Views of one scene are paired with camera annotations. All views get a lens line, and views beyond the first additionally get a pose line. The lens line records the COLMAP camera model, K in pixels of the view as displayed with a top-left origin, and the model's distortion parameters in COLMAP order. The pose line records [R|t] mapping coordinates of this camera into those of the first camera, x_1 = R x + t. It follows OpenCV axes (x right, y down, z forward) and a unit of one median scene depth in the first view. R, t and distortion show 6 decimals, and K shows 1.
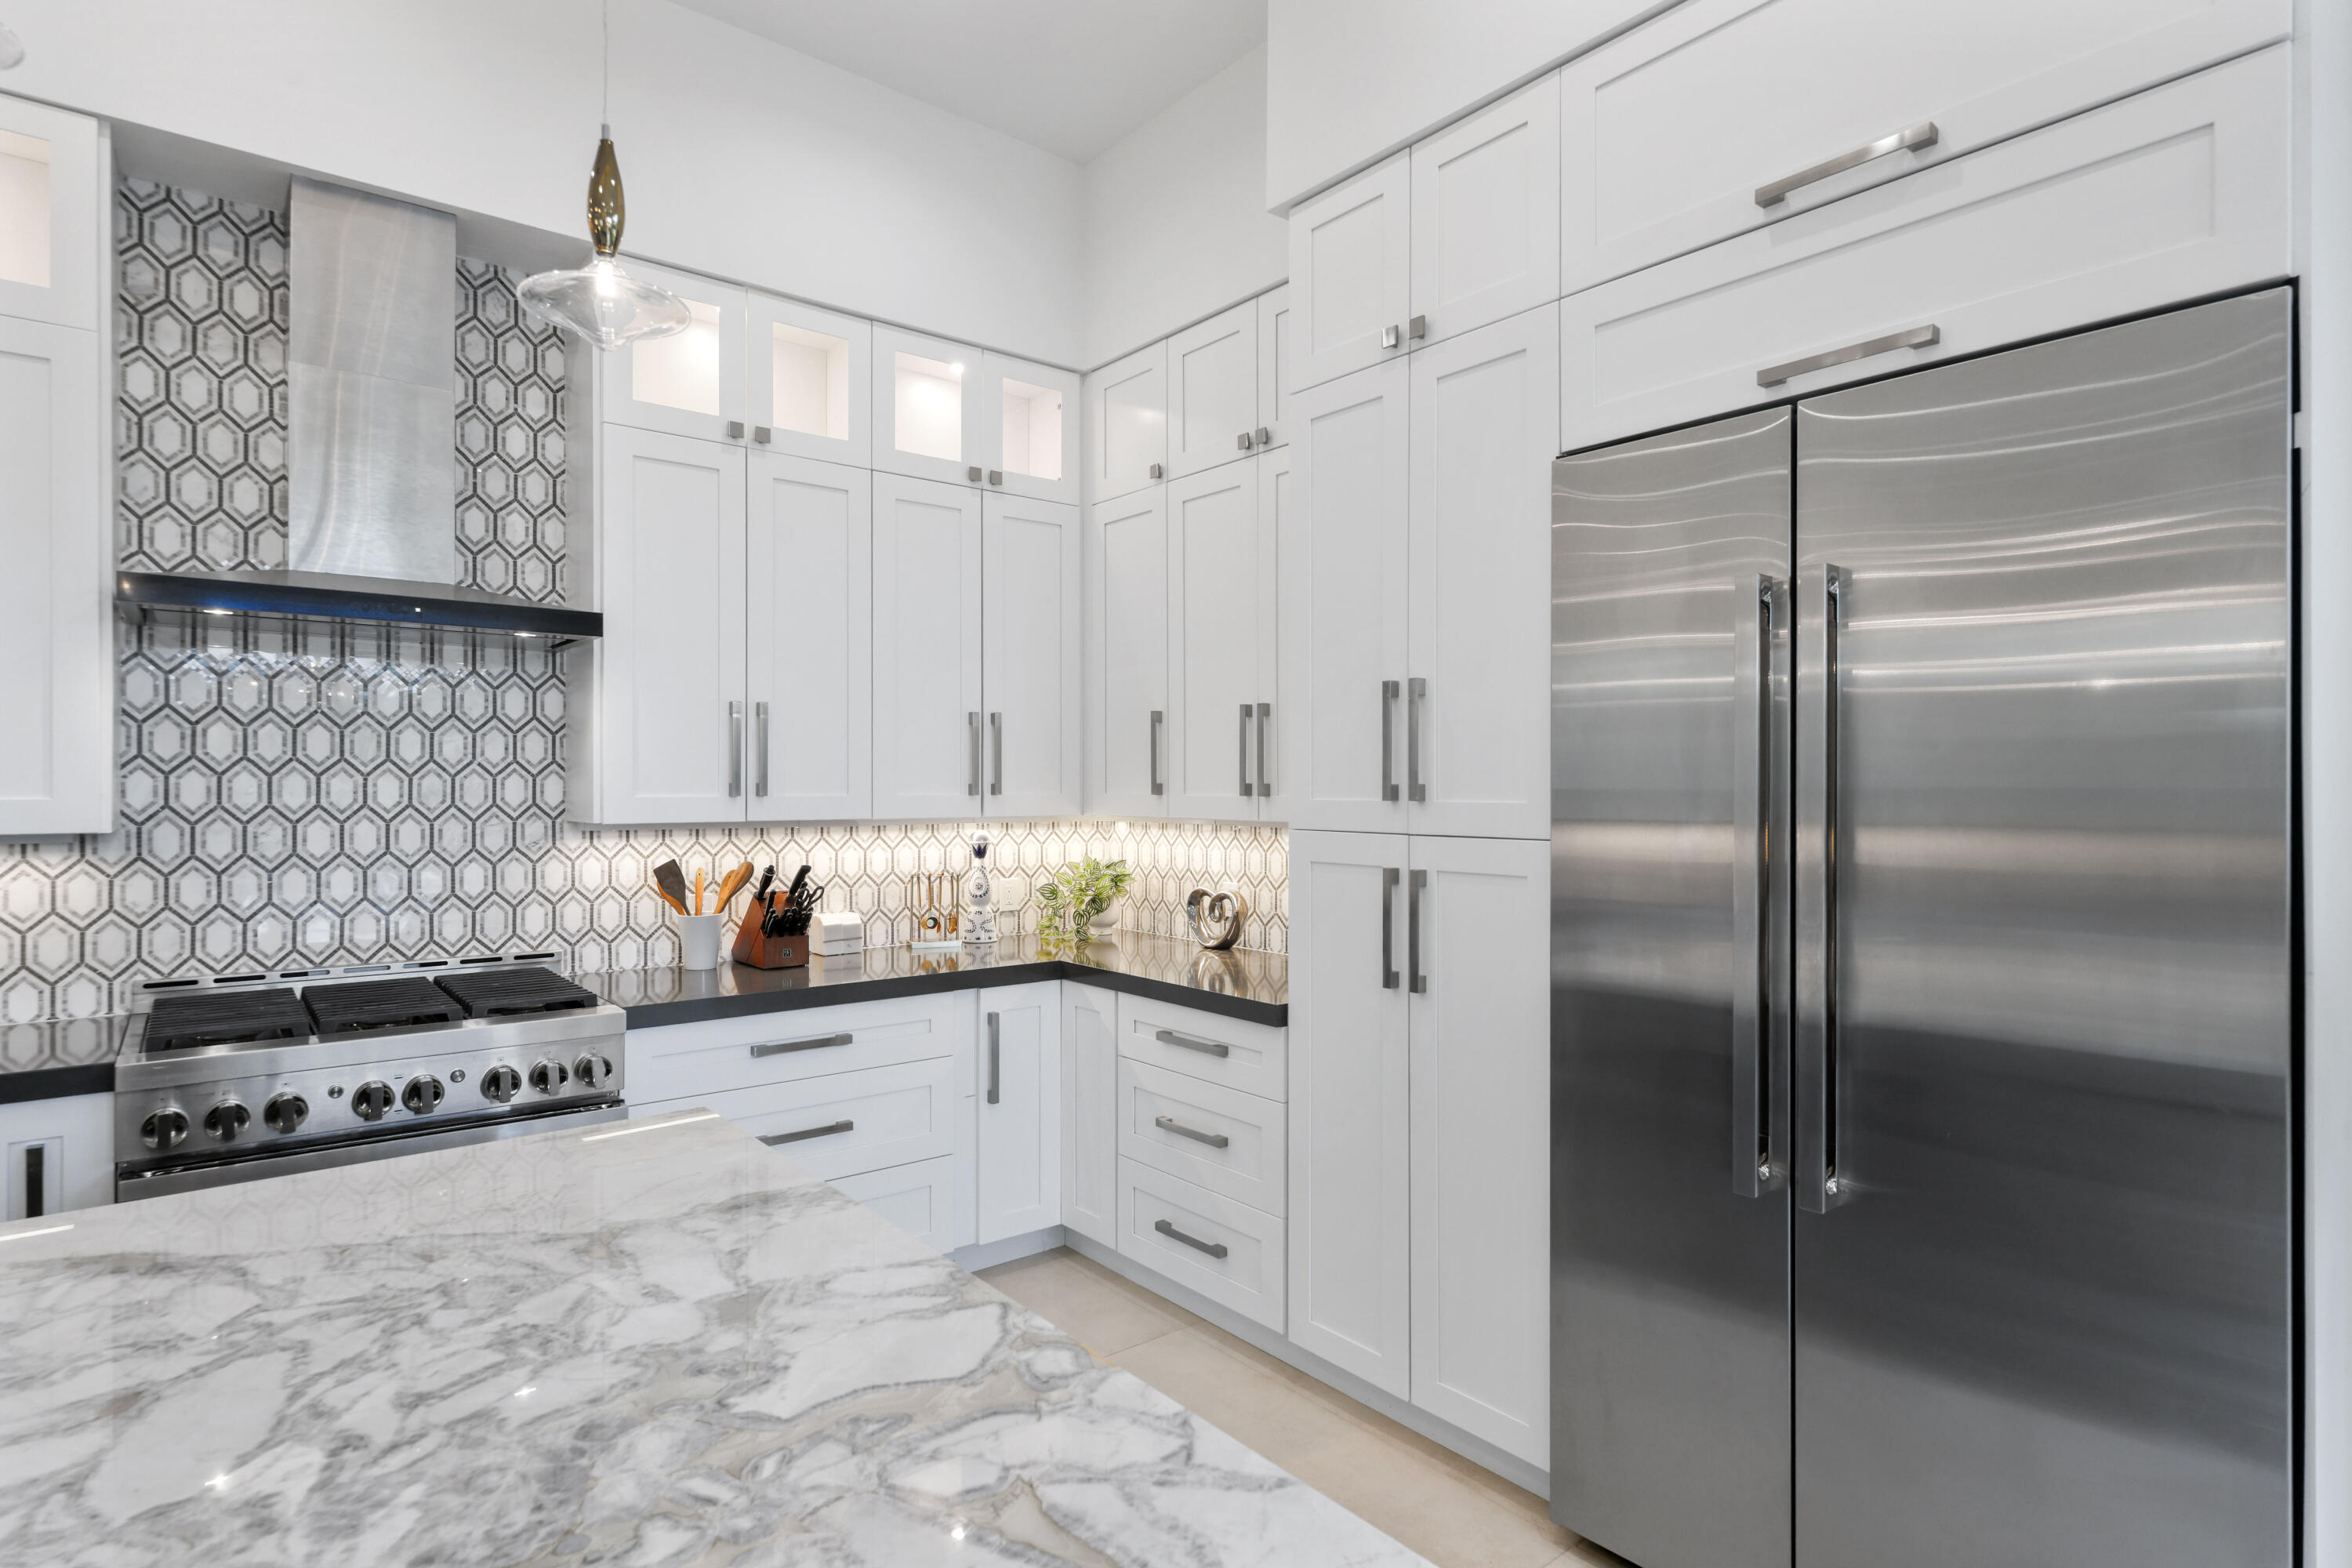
lens RADIAL K [[1220.1, 0, 1172.1], [0, 1220.1, 785.0], [0, 0, 1]] dist [0.015660, -0.006082]
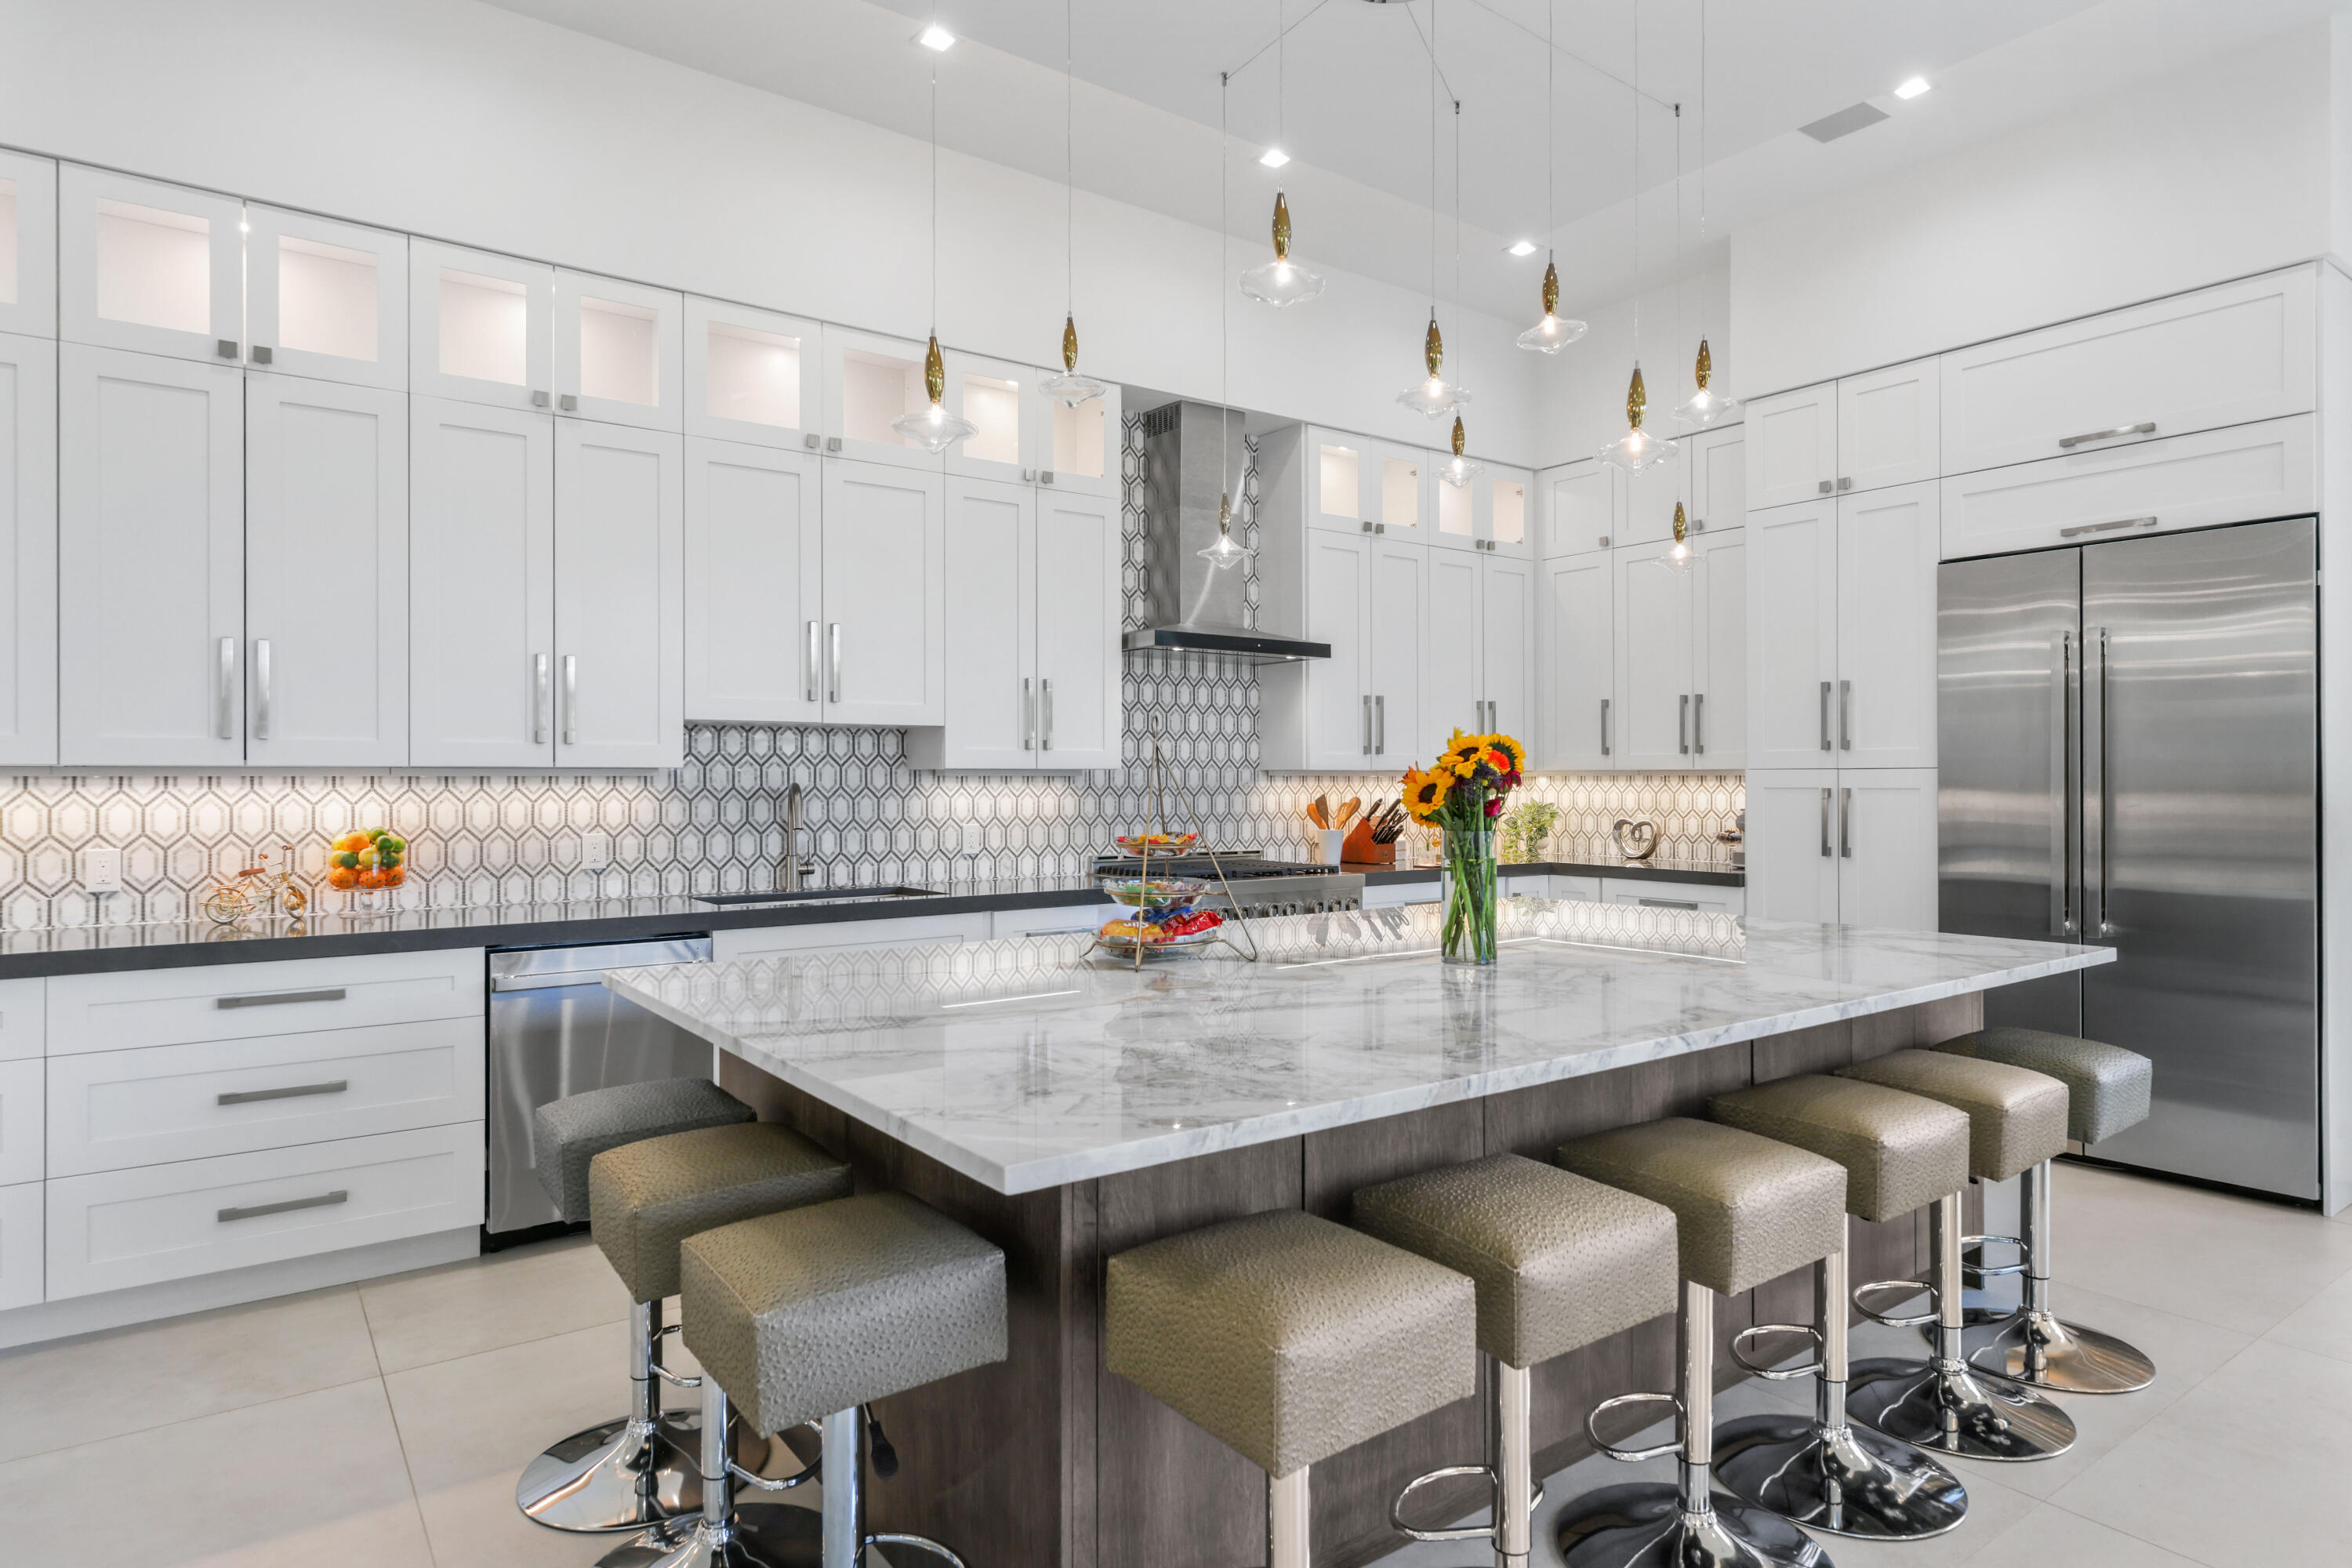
lens RADIAL K [[1303.1, 0, 1177.5], [0, 1303.1, 777.1], [0, 0, 1]] dist [-0.007051, 0.007386]
pose [[0.998834, -0.003065, -0.048179, -0.553684], [0.002931, 0.999992, -0.002844, 0.045794], [0.048187, 0.002700, 0.998835, -0.765931]]
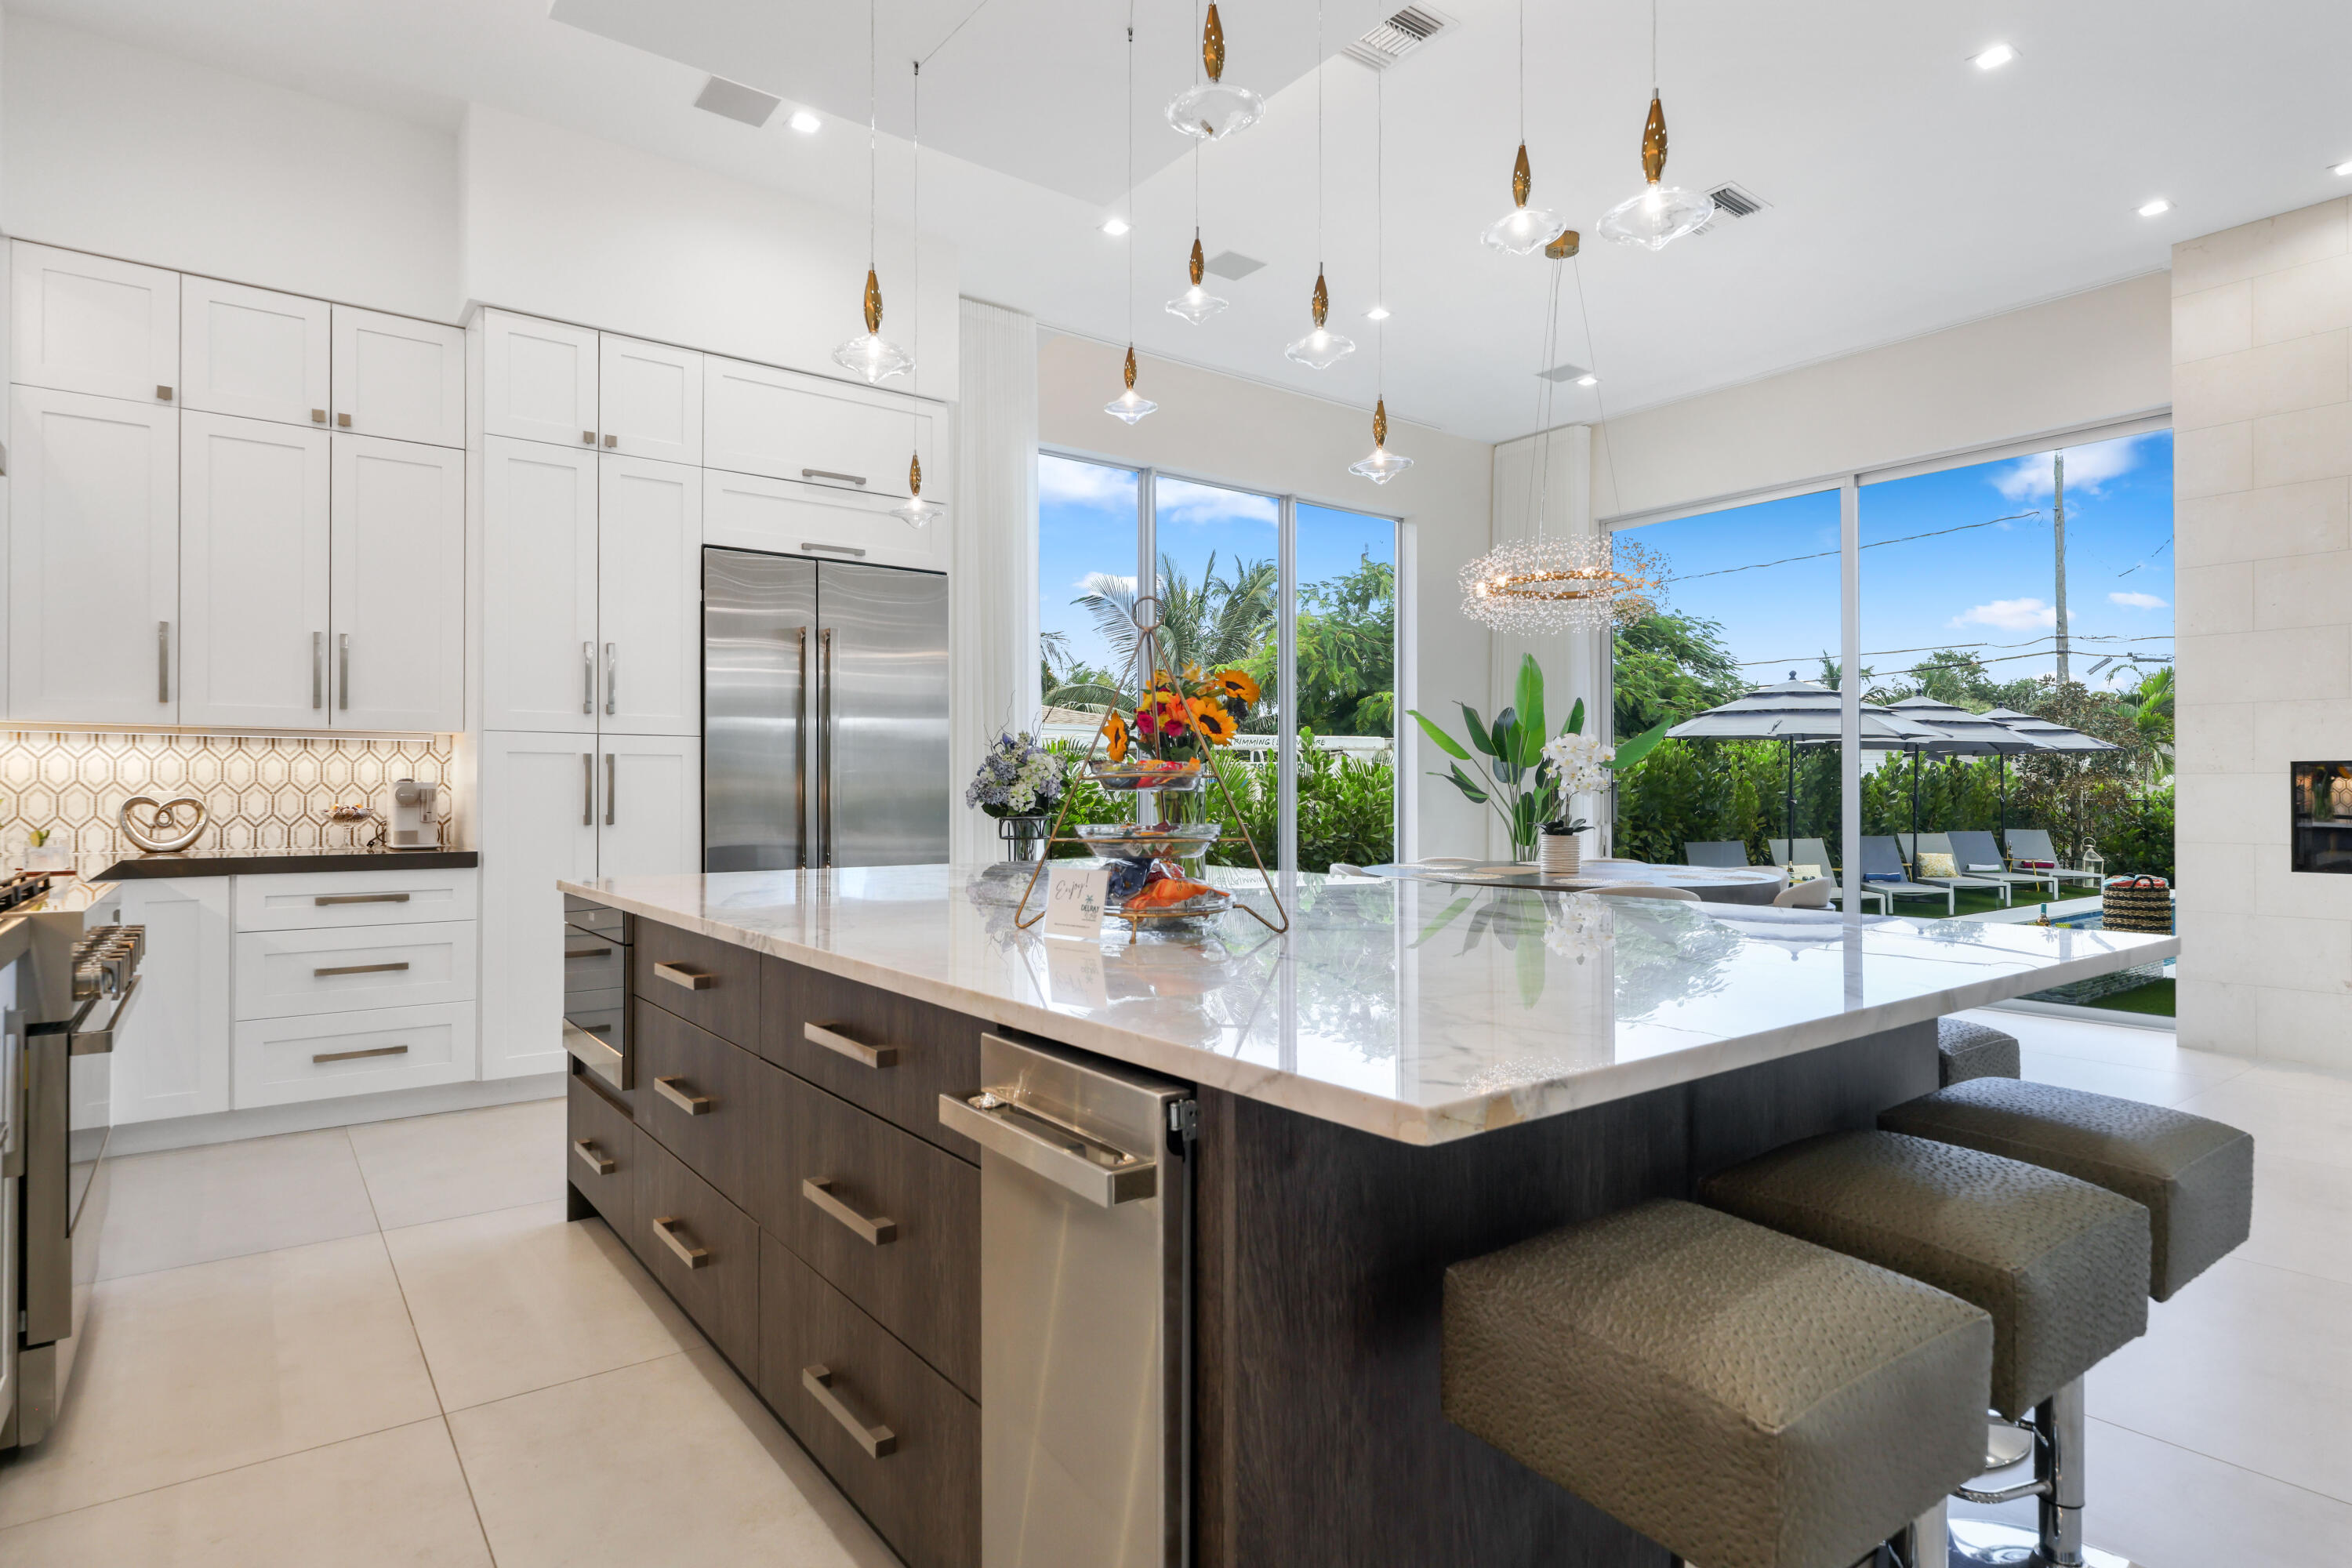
lens RADIAL K [[1258.7, 0, 1174.6], [0, 1258.7, 779.8], [0, 0, 1]] dist [-0.000691, 0.004831]
pose [[0.025787, 0.009287, 0.999624, -1.269798], [-0.000358, 0.999957, -0.009281, 0.100452], [-0.999667, -0.000118, 0.025789, 0.126926]]
